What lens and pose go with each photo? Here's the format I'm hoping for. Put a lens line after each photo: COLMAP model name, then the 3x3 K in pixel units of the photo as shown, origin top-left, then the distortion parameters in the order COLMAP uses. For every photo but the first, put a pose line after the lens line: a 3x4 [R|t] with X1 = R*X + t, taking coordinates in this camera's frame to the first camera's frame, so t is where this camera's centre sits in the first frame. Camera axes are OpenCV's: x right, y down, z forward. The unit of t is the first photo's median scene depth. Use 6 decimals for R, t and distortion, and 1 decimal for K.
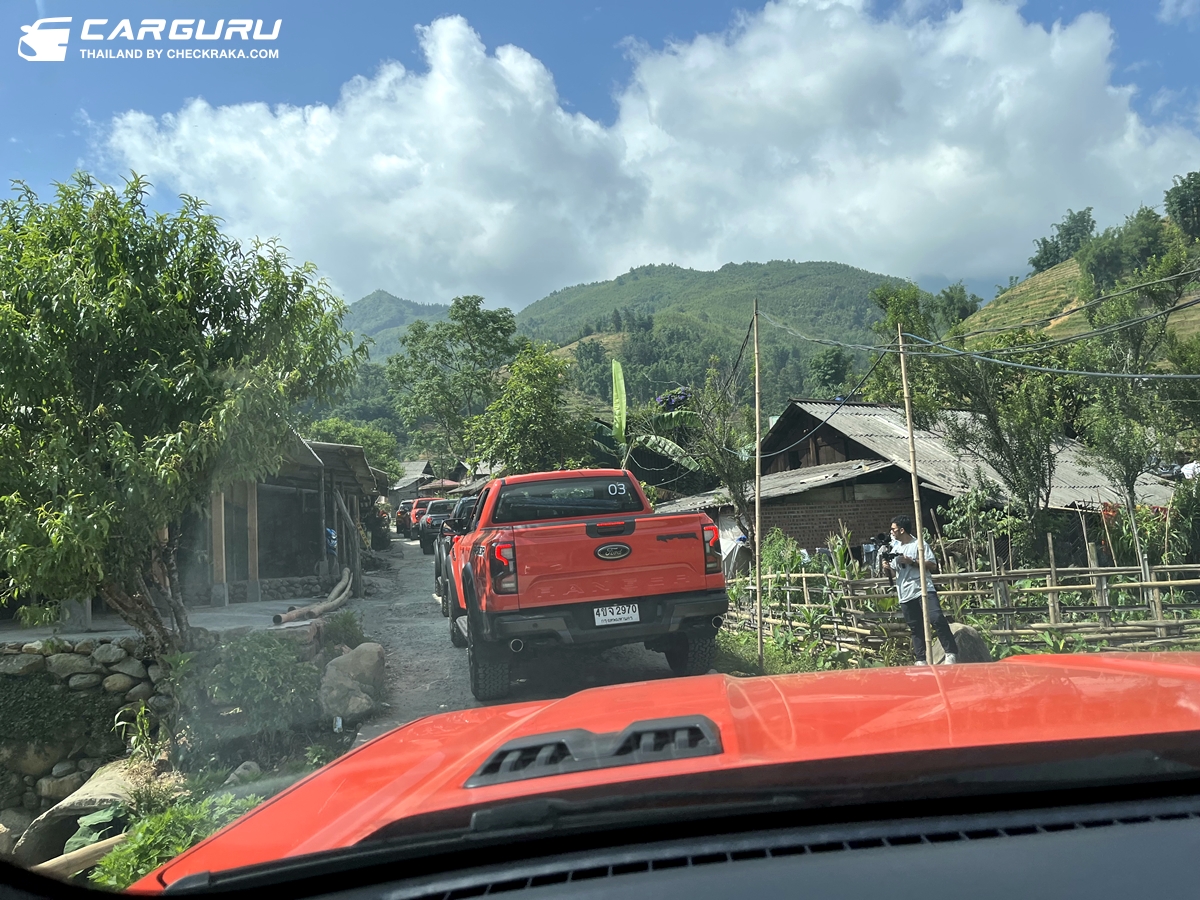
lens RADIAL K [[860.6, 0, 605.4], [0, 860.6, 456.3], [0, 0, 1]] dist [0.082309, -0.148792]
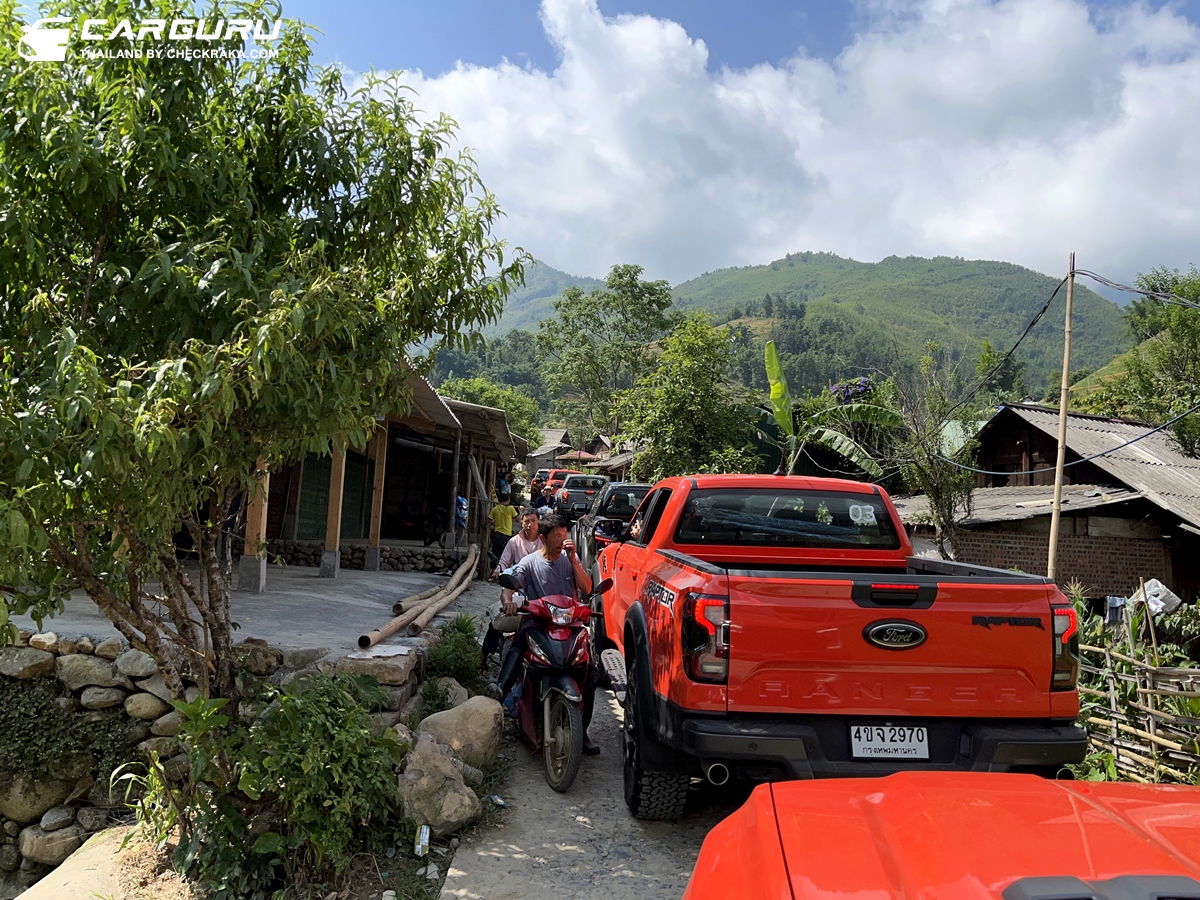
lens RADIAL K [[860.6, 0, 605.4], [0, 860.6, 456.3], [0, 0, 1]] dist [0.082309, -0.148792]
pose [[0.982695, 0.104406, -0.153001, -0.092691], [-0.100783, 0.994417, 0.031274, -0.006841], [0.155412, -0.015313, 0.987731, 0.340920]]
